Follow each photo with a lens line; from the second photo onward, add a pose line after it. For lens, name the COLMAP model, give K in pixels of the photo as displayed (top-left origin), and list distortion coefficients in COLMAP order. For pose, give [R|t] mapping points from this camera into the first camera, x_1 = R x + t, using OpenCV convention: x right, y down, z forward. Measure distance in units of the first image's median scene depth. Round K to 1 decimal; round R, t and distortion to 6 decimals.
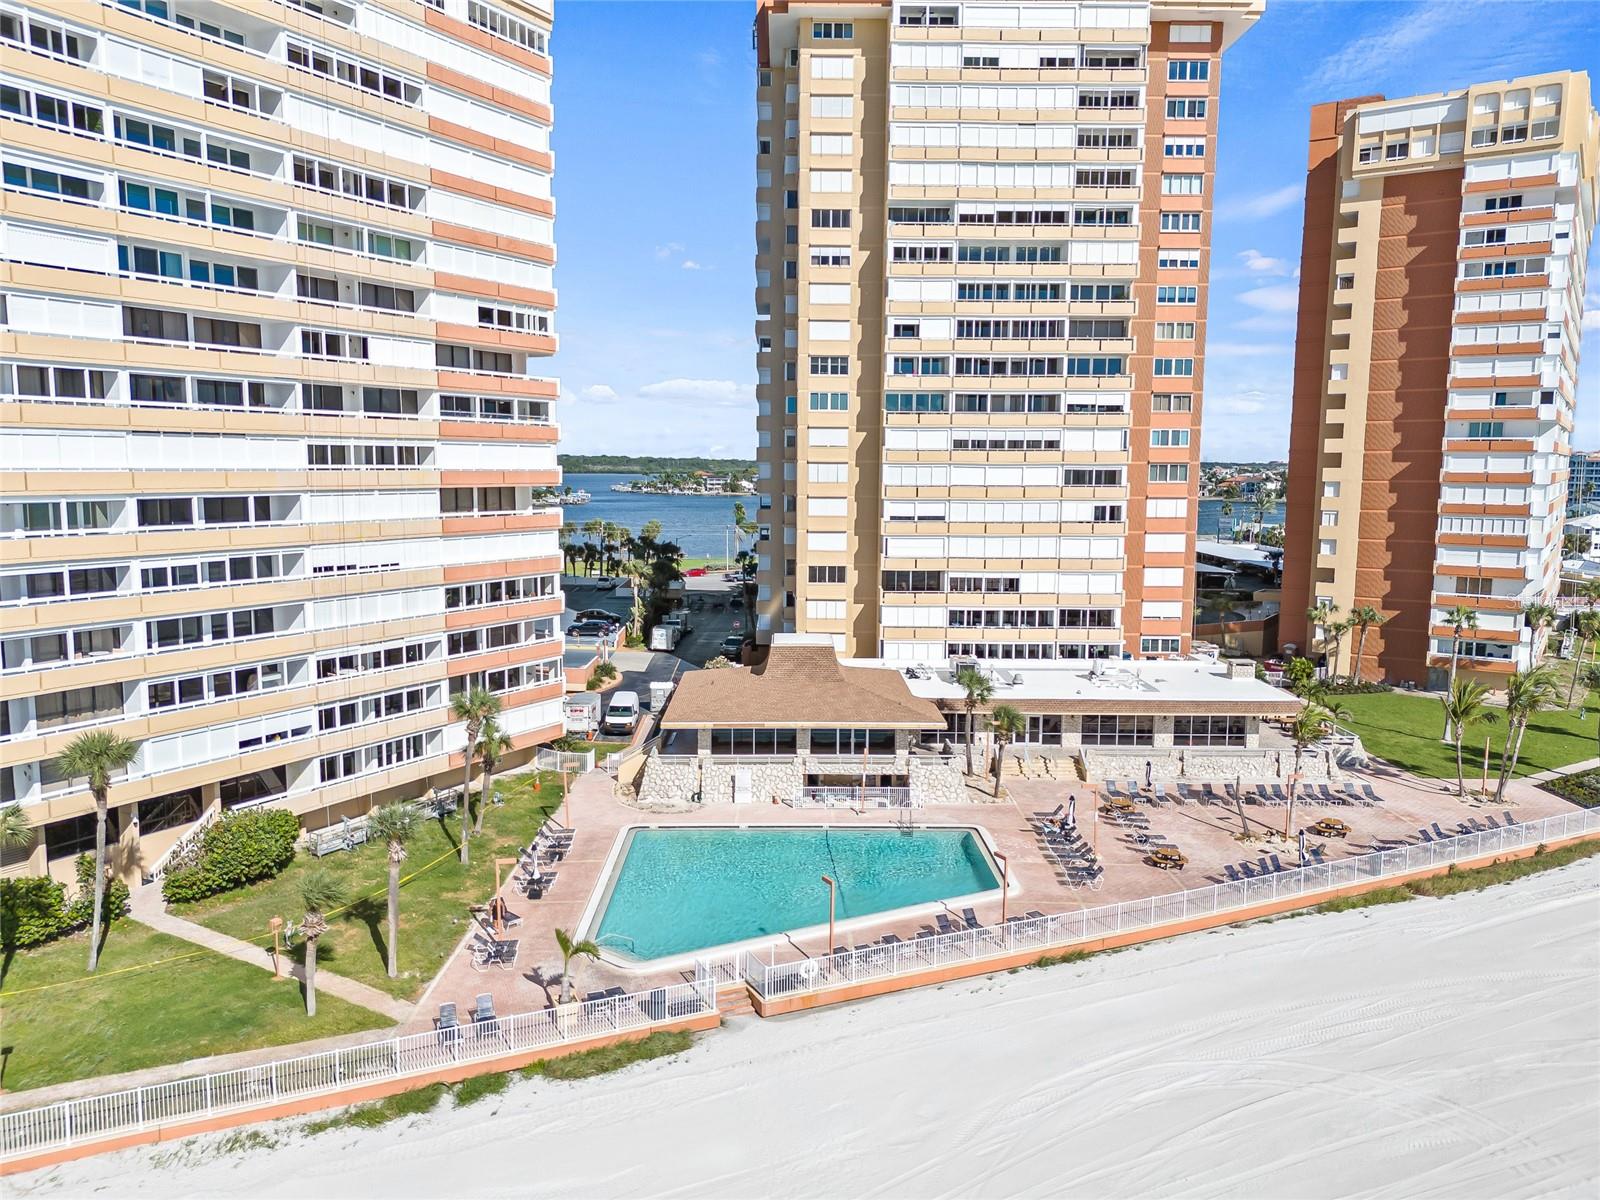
lens RADIAL K [[1164.6, 0, 800.0], [0, 1164.6, 600.0], [0, 0, 1]] dist [0.087035, -0.112219]
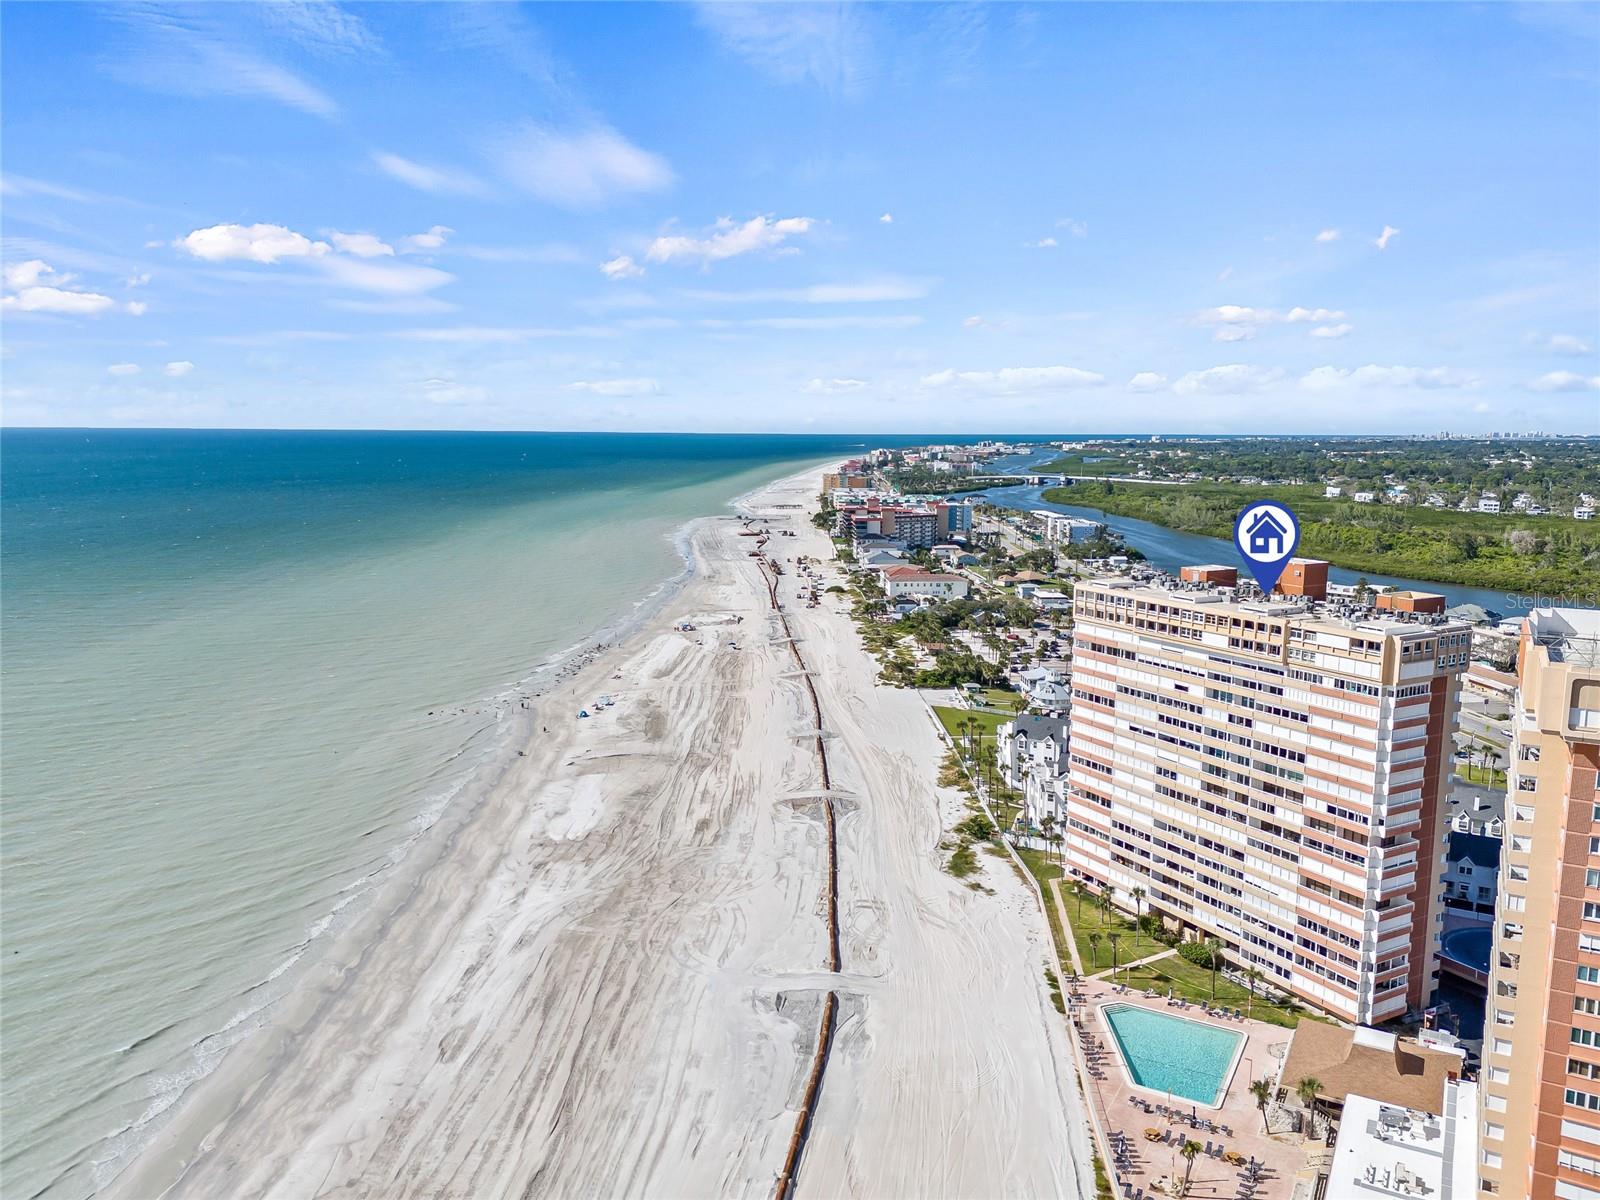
lens RADIAL K [[1164.6, 0, 800.0], [0, 1164.6, 600.0], [0, 0, 1]] dist [0.087035, -0.112219]
pose [[-0.514824, 0.114080, -0.849672, 2.041022], [-0.110203, 0.974077, 0.197557, -0.935734], [0.850183, 0.195344, -0.488906, 1.140652]]
